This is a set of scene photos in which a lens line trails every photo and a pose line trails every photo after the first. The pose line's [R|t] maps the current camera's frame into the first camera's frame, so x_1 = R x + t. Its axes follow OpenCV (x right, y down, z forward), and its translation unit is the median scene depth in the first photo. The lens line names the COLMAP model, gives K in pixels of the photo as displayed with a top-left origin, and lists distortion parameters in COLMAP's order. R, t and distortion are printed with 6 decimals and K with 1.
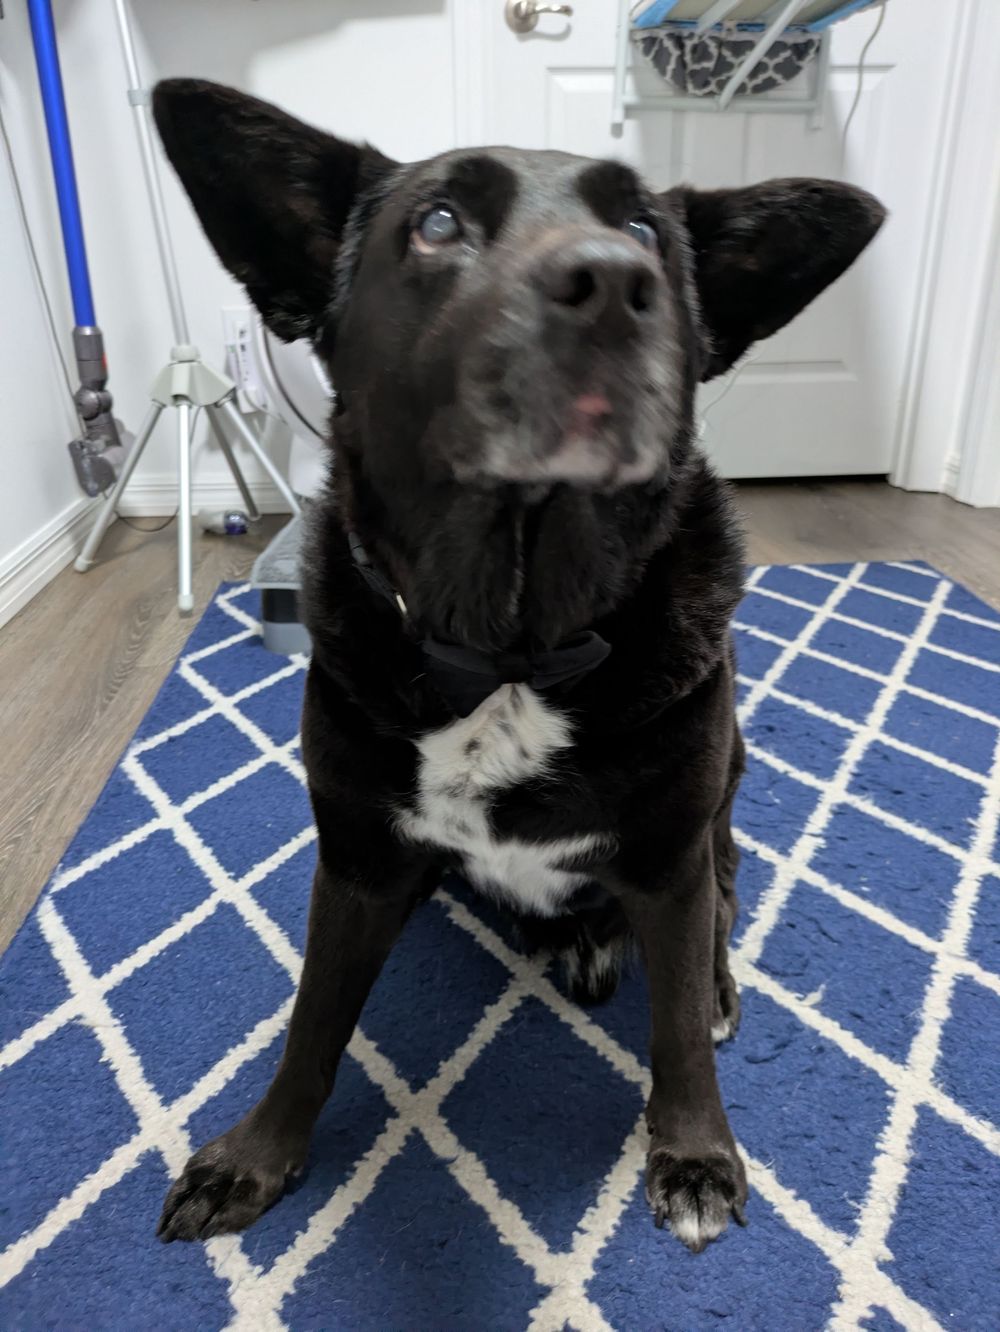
lens RADIAL K [[977.4, 0, 500.7], [0, 977.4, 616.3], [0, 0, 1]] dist [0.005874, -0.006352]
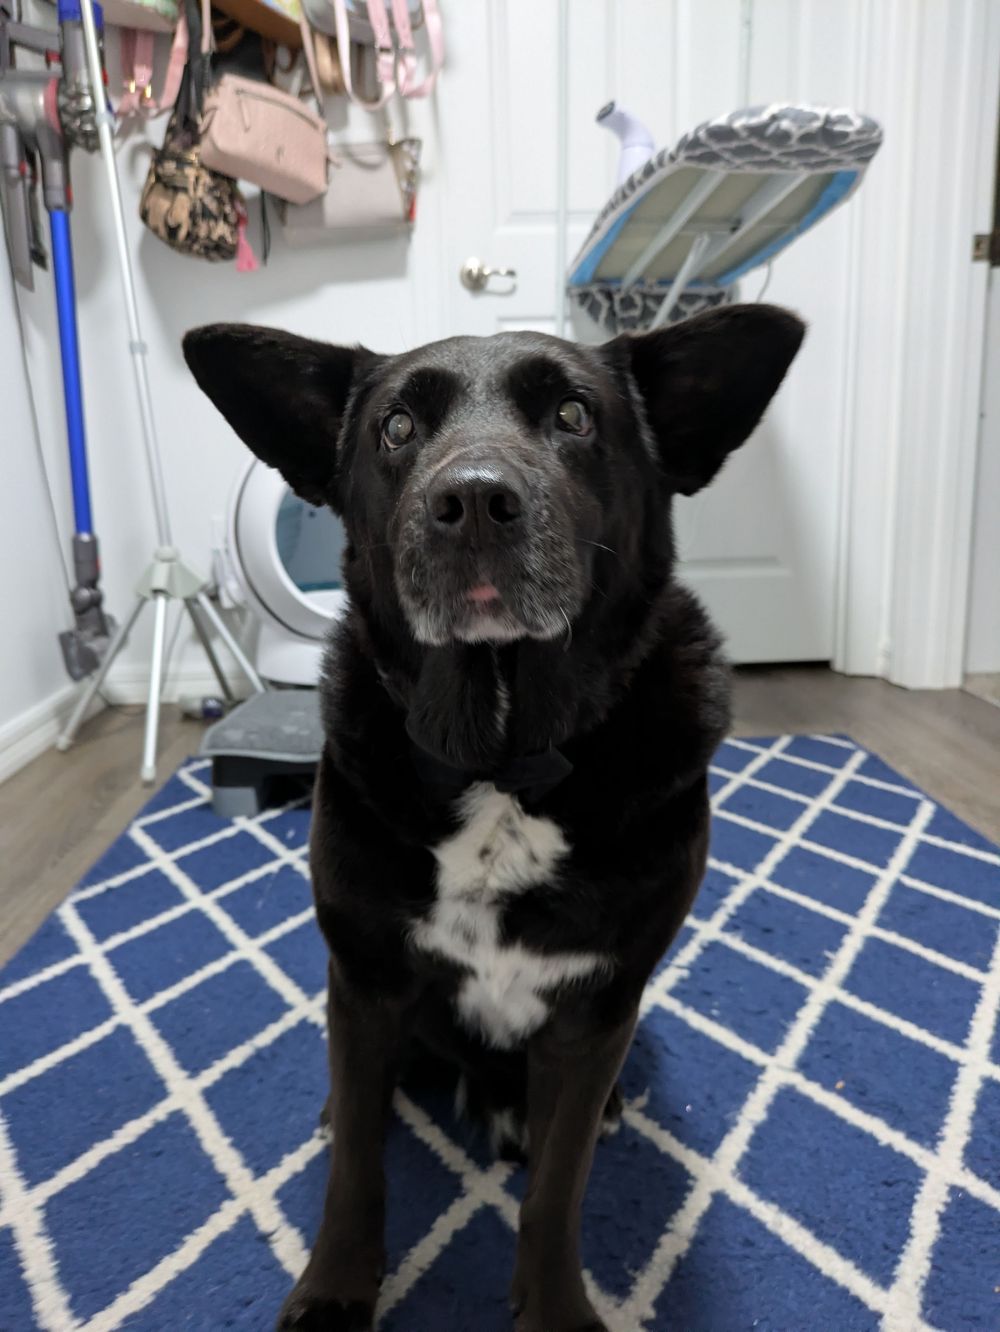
lens RADIAL K [[977.4, 0, 500.7], [0, 977.4, 616.3], [0, 0, 1]] dist [0.005874, -0.006352]
pose [[0.999523, -0.011929, -0.028474, 0.103191], [0.005623, 0.977245, -0.212041, 0.047929], [0.030356, 0.211780, 0.976846, -0.088071]]
